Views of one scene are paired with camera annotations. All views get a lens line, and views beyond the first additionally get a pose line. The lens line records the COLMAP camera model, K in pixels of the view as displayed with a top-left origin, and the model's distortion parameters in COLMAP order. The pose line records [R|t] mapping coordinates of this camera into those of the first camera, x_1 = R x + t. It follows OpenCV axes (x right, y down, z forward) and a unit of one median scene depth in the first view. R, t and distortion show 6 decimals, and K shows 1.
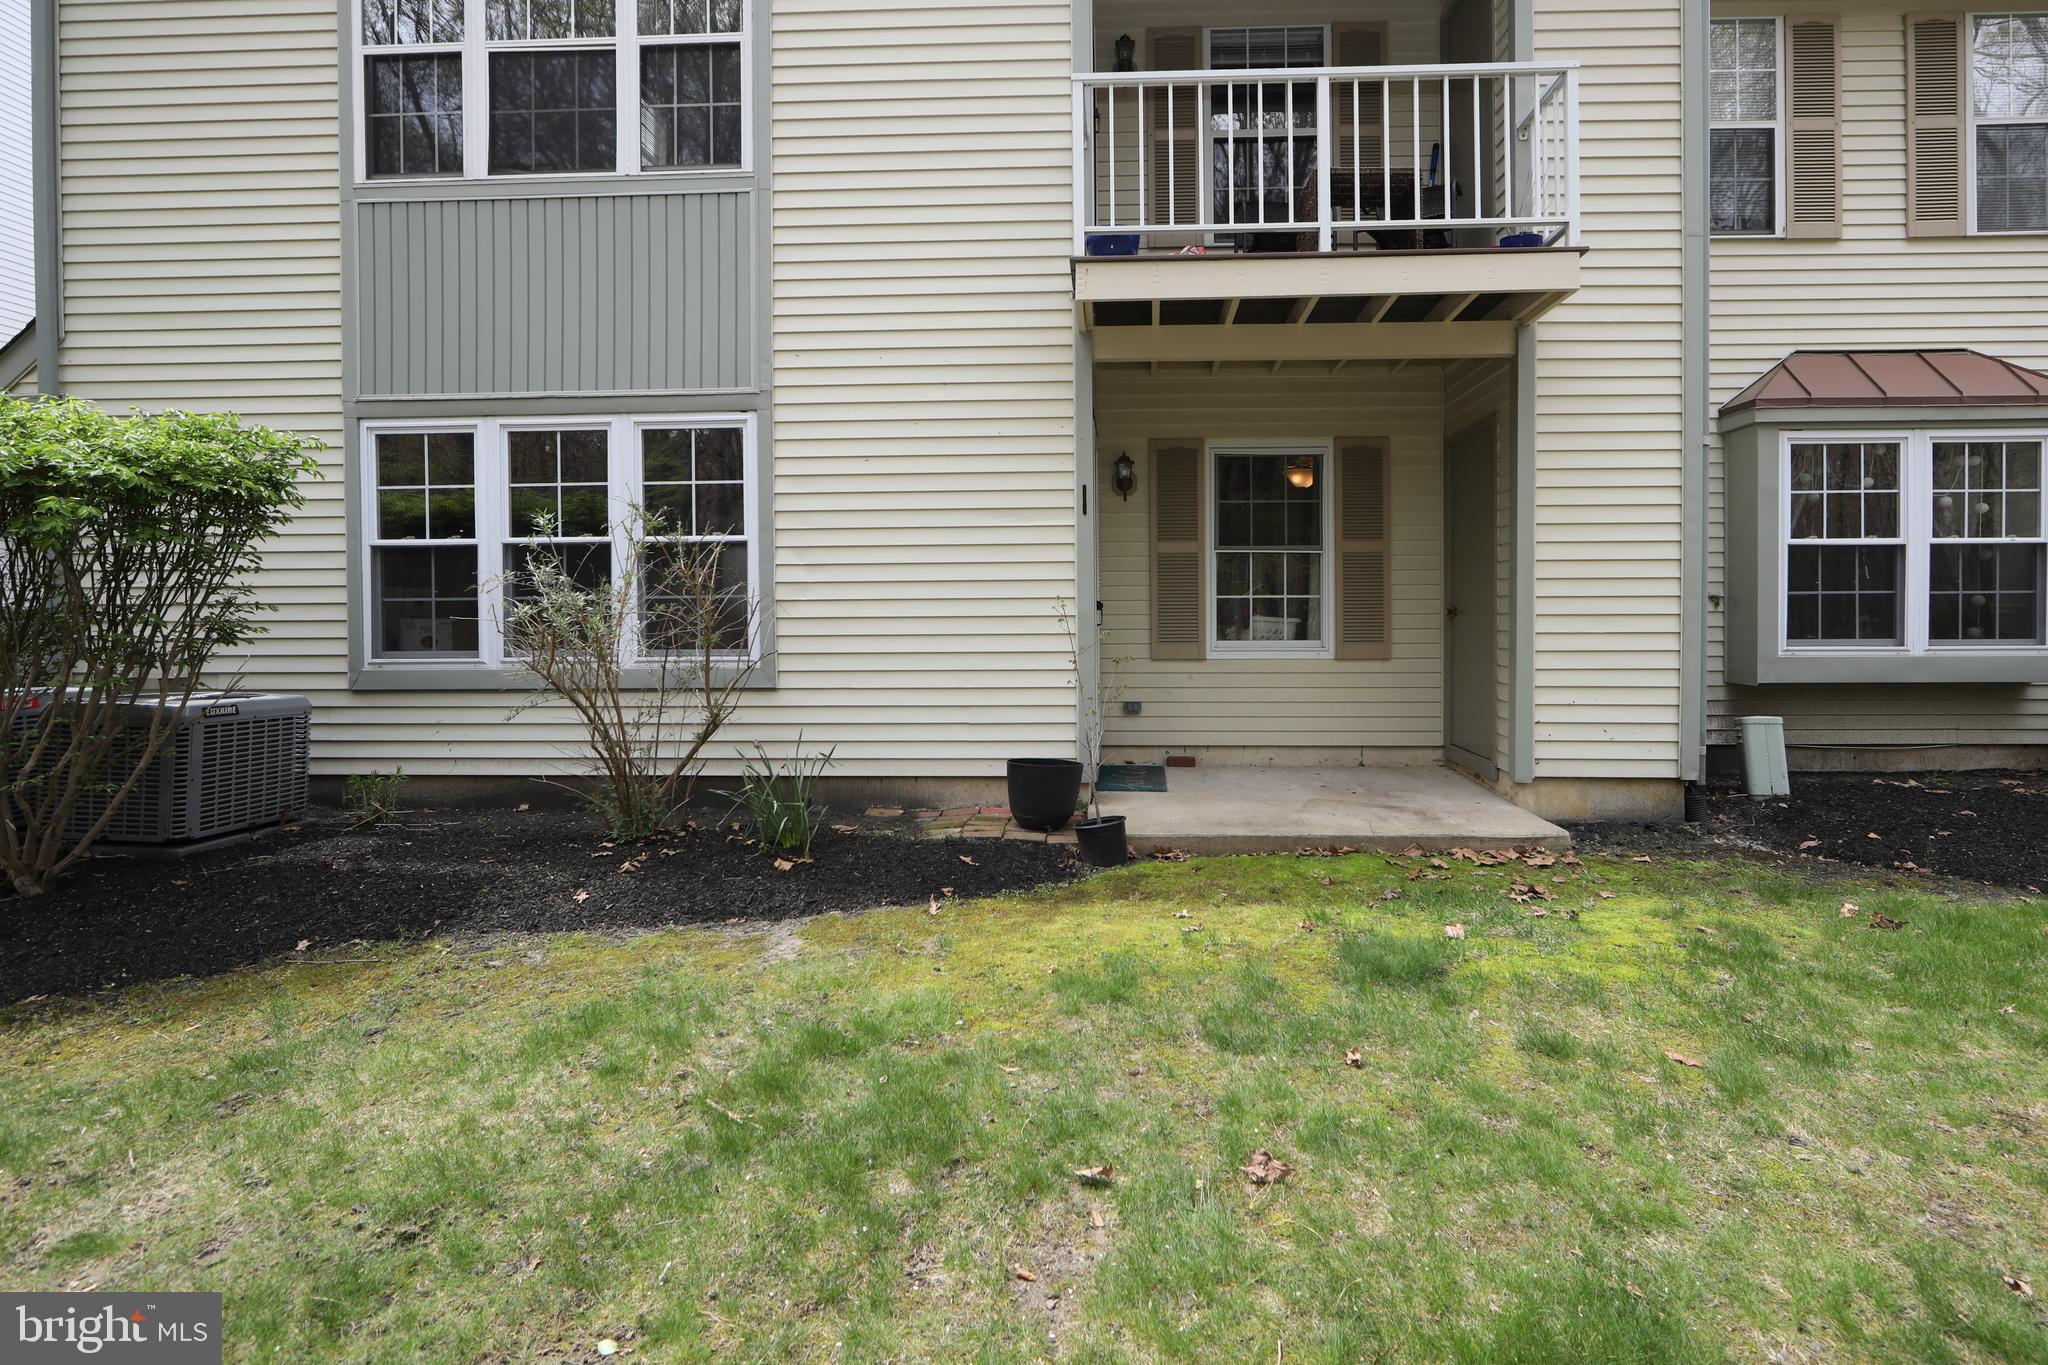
lens RADIAL K [[892.8, 0, 1083.6], [0, 892.8, 611.4], [0, 0, 1]] dist [-0.005891, 0.000001]
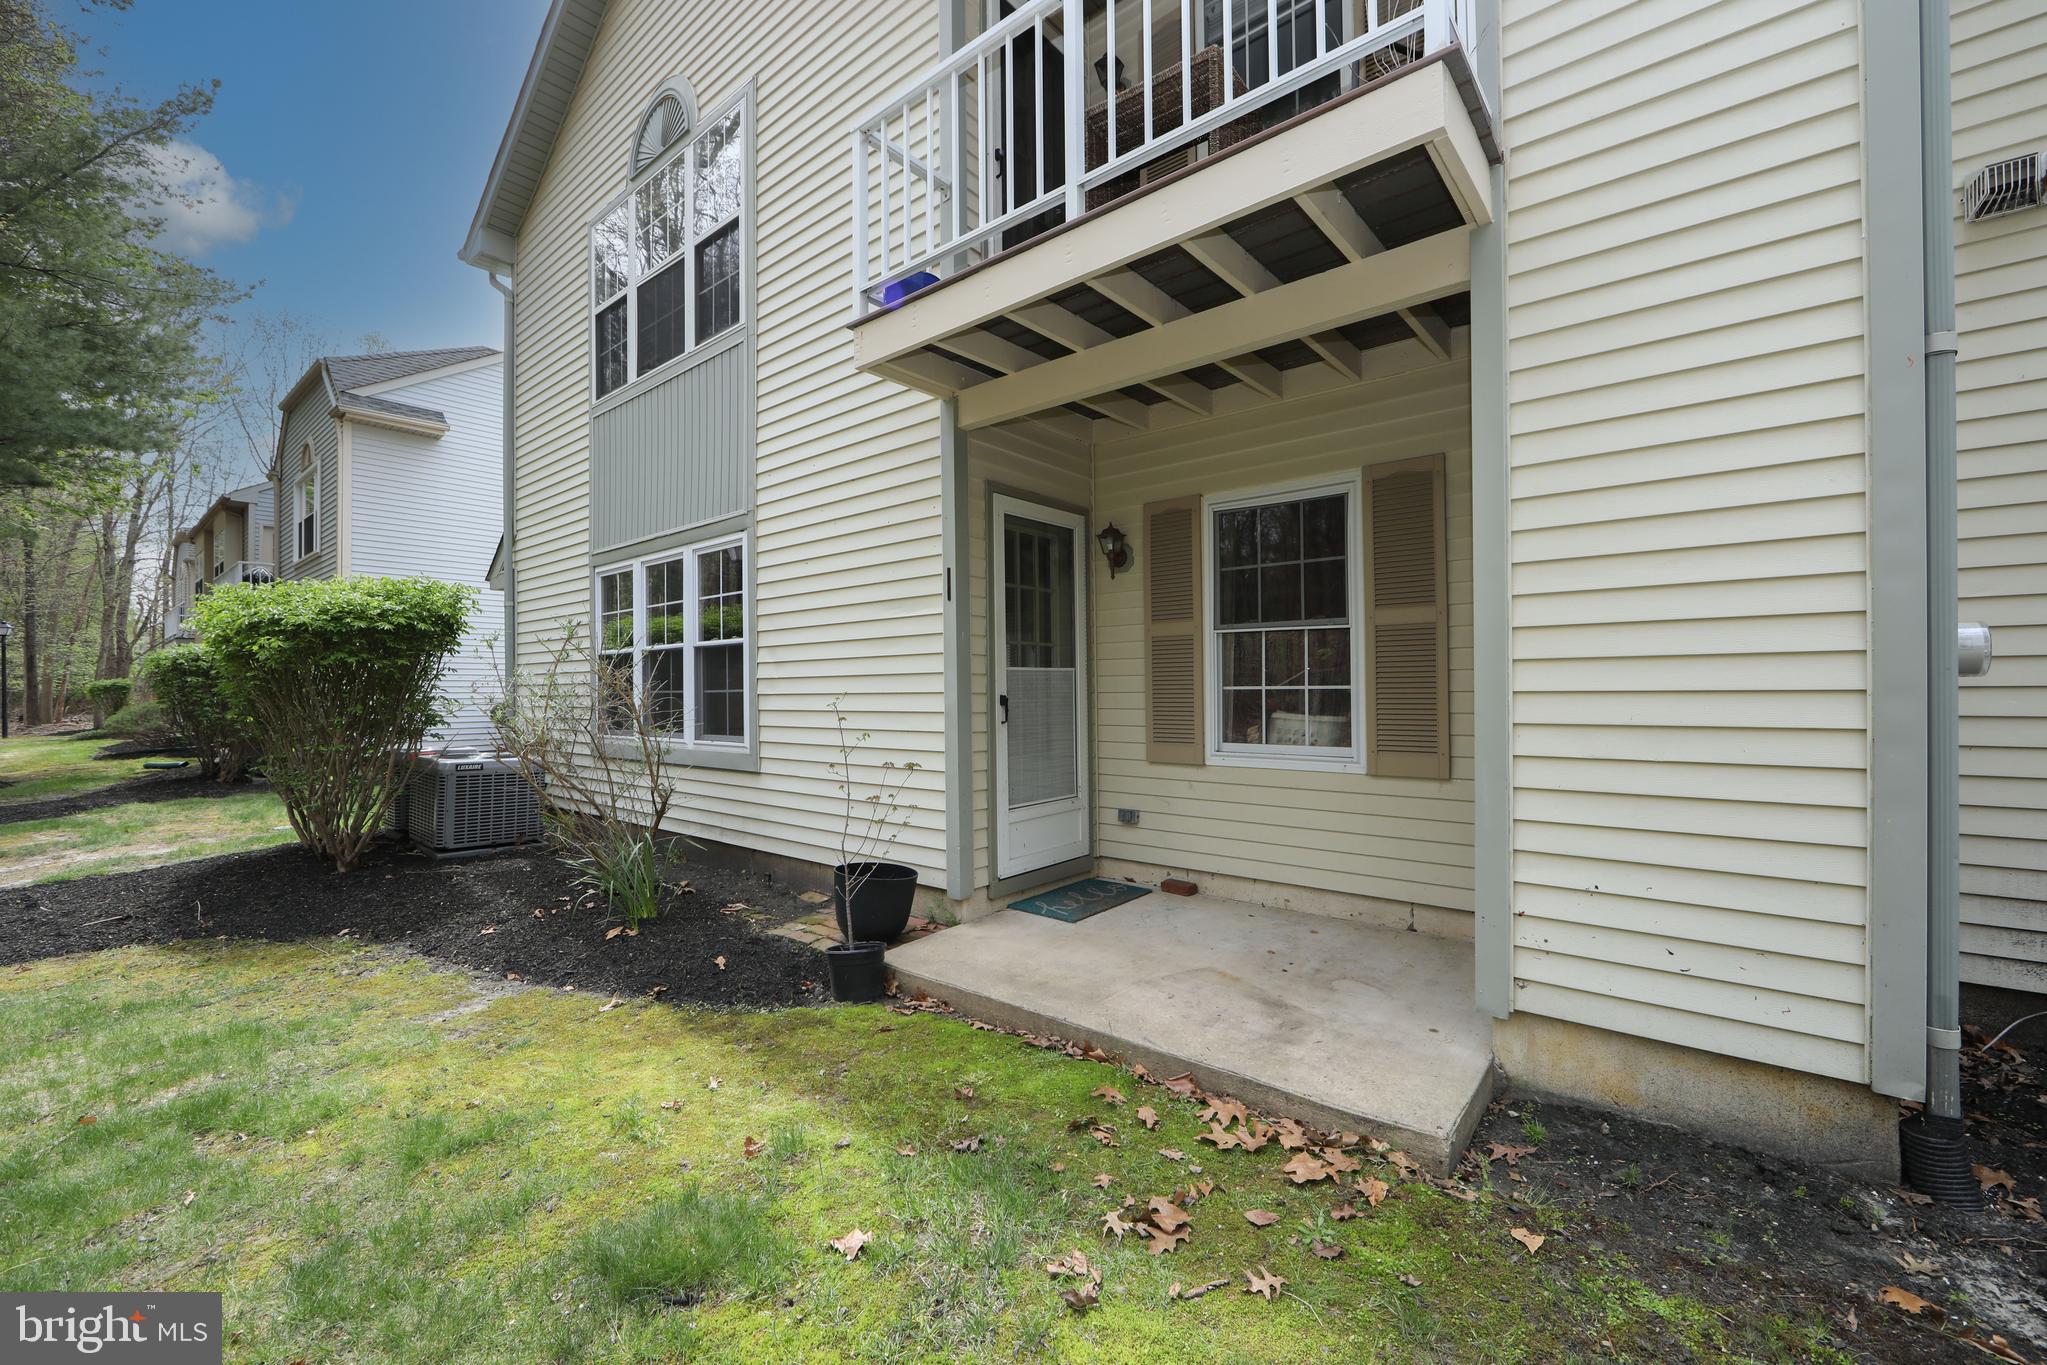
lens RADIAL K [[799.6, 0, 1029.6], [0, 799.6, 682.3], [0, 0, 1]] dist [-0.006519, -0.000052]
pose [[0.807107, -0.006674, -0.590368, 0.481627], [-0.000526, 0.999928, -0.012022, -0.014273], [0.590405, 0.010014, 0.807045, 0.351108]]
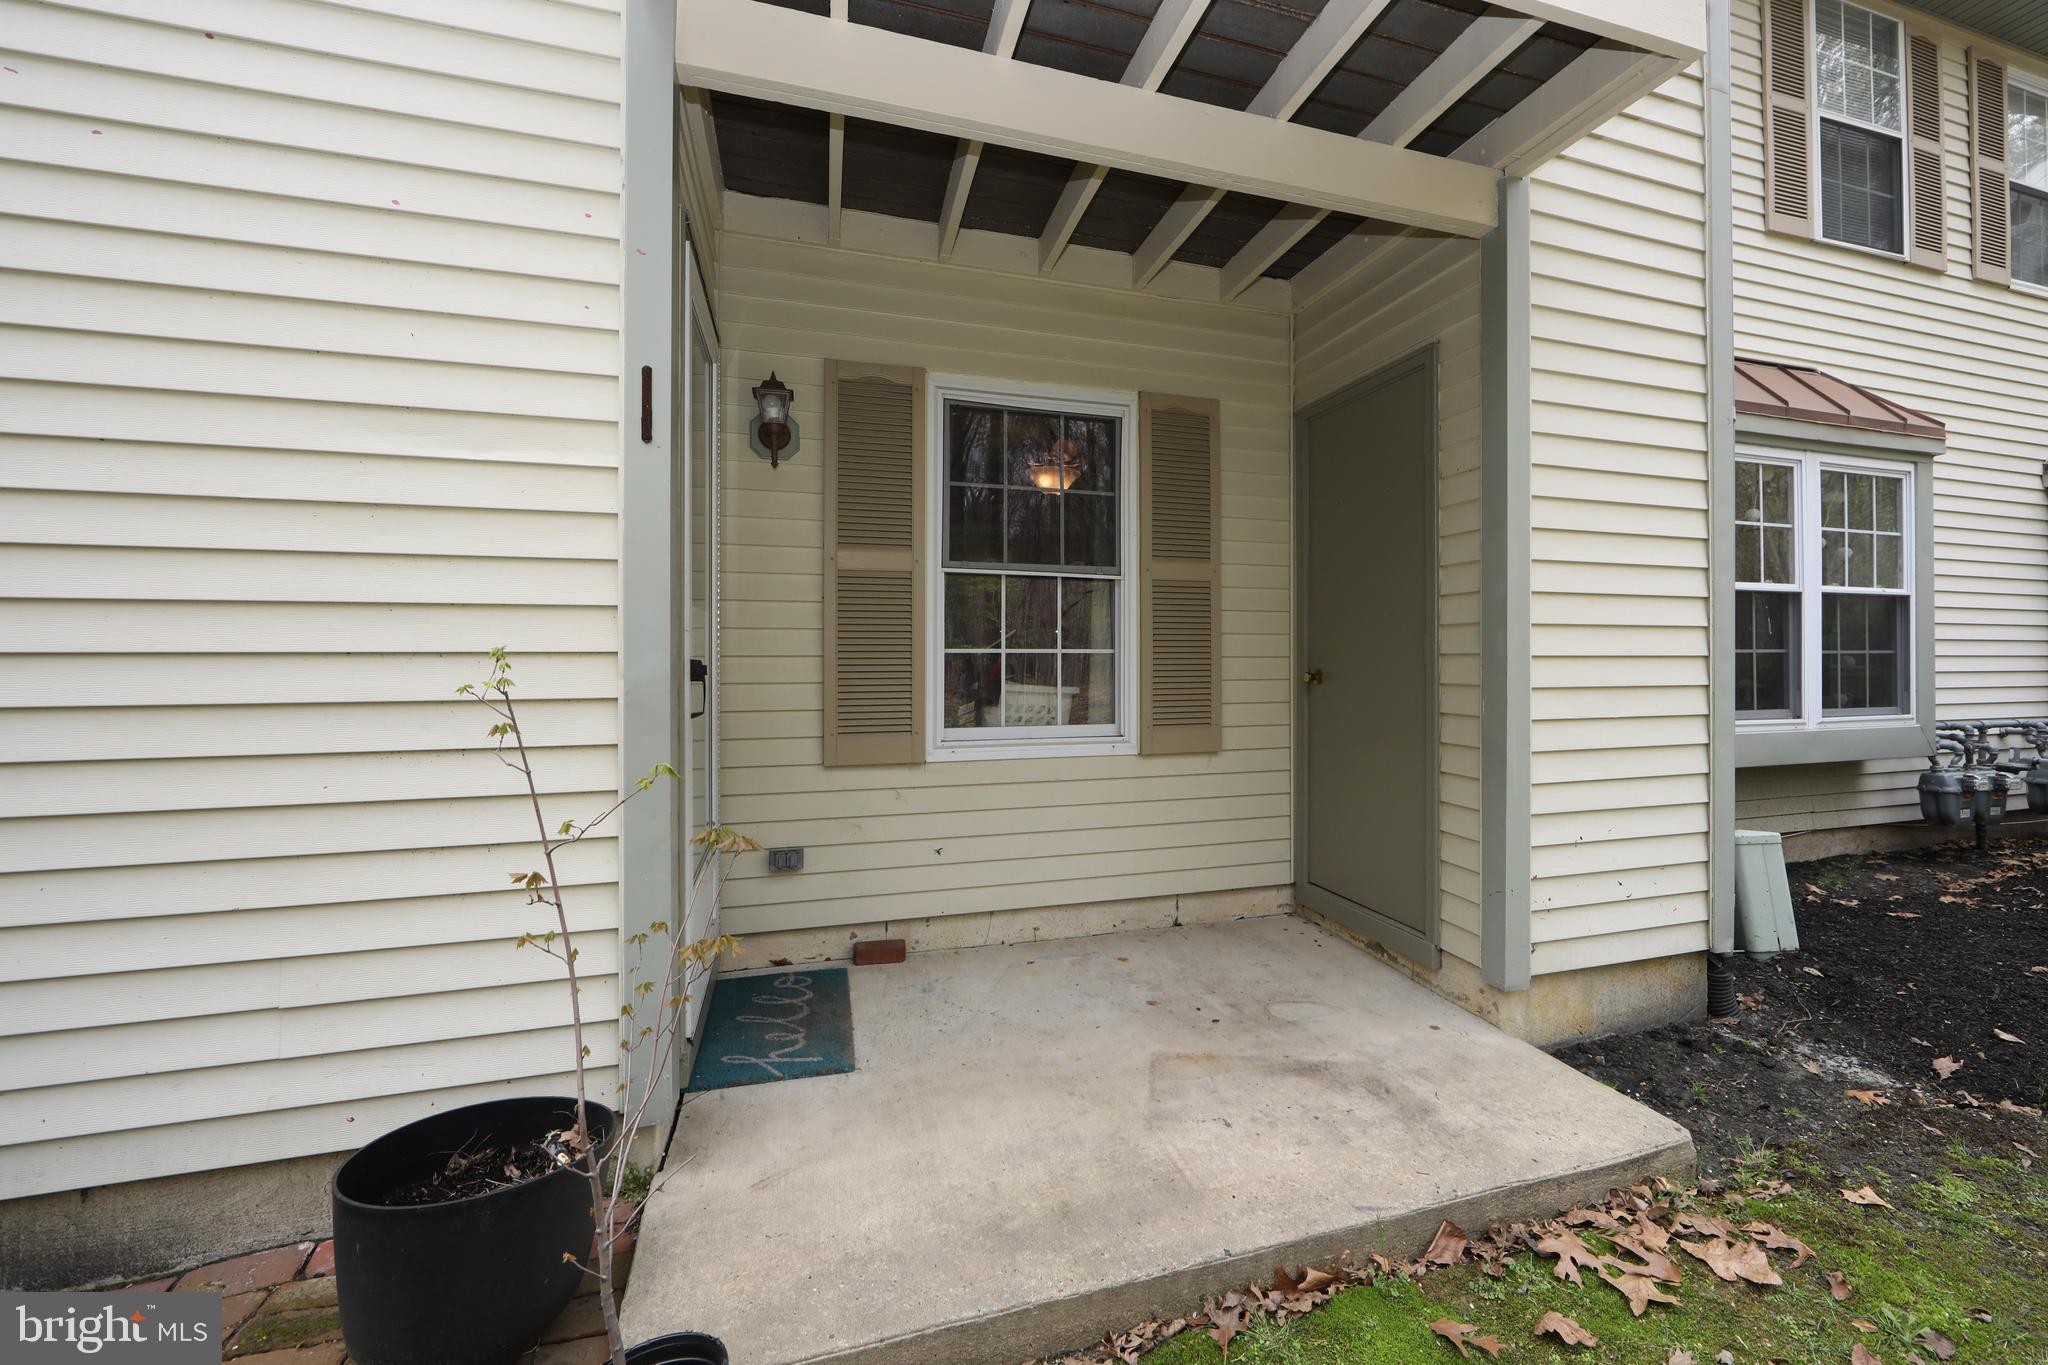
lens RADIAL K [[841.7, 0, 1077.7], [0, 841.7, 642.8], [0, 0, 1]] dist [-0.012214, 0.000213]
pose [[0.935434, 0.010422, 0.353348, 0.043265], [-0.002264, 0.999721, -0.023491, -0.010123], [-0.353494, 0.021174, 0.935197, 0.521096]]
